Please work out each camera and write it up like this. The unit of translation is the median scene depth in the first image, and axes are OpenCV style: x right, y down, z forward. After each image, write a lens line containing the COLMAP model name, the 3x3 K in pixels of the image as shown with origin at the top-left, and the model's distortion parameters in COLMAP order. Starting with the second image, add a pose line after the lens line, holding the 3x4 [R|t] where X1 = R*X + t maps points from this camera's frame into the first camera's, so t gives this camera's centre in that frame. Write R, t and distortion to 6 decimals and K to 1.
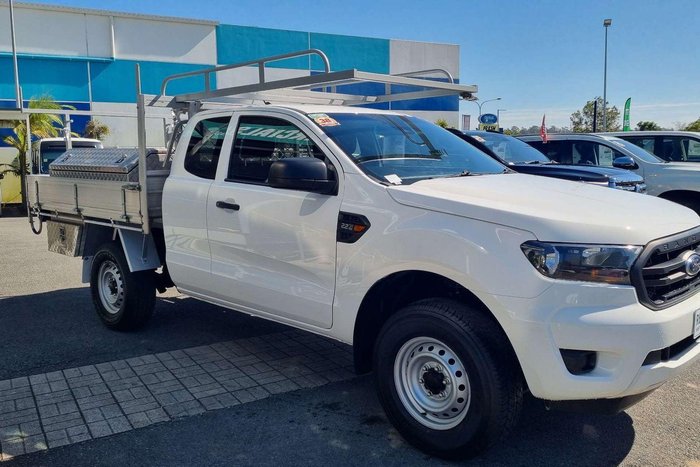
lens RADIAL K [[620.7, 0, 342.1], [0, 620.7, 228.2], [0, 0, 1]] dist [0.074709, -0.079194]
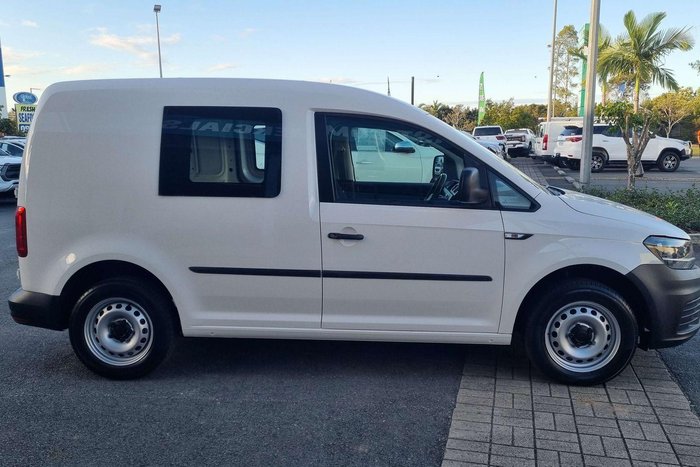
lens RADIAL K [[620.7, 0, 358.8], [0, 620.7, 226.0], [0, 0, 1]] dist [0.074709, -0.079194]
pose [[0.707513, -0.096606, 0.700067, -0.758736], [0.083699, 0.995095, 0.052730, -0.063981], [-0.701727, 0.021287, 0.712128, 0.611032]]
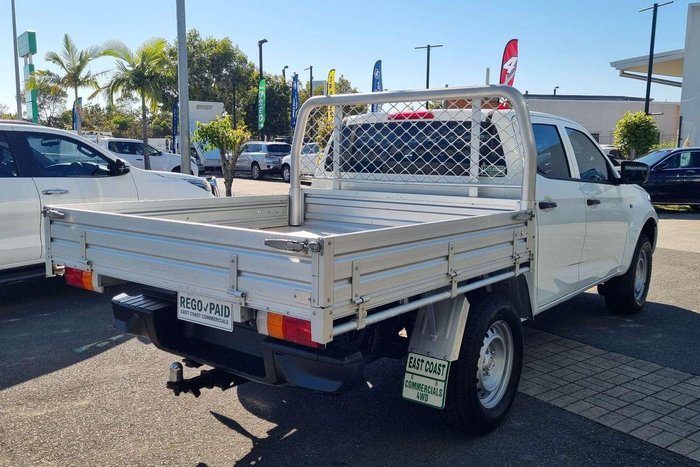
lens RADIAL K [[620.7, 0, 346.0], [0, 620.7, 236.8], [0, 0, 1]] dist [0.074709, -0.079194]
pose [[-0.089927, -0.132465, 0.987100, -1.042665], [0.115088, 0.983094, 0.142412, -0.163746], [-0.989276, 0.126410, -0.073162, 1.296789]]
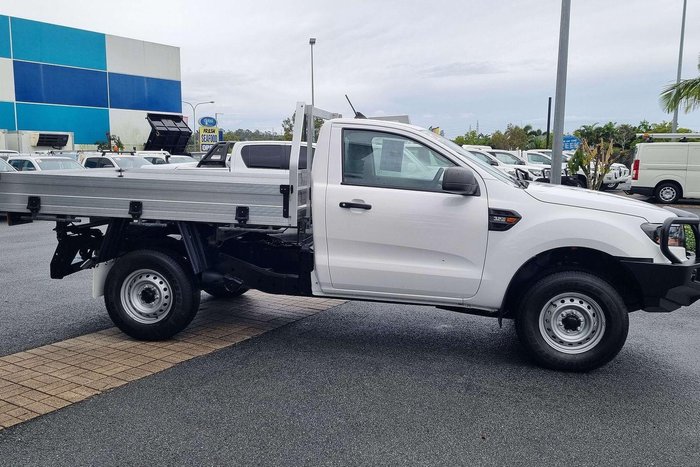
lens RADIAL K [[620.7, 0, 354.8], [0, 620.7, 225.0], [0, 0, 1]] dist [0.074709, -0.079194]
pose [[0.888729, -0.037281, 0.456915, -0.280533], [0.040701, 0.999169, 0.002360, 0.013090], [-0.456623, 0.016499, 0.889507, -0.173630]]
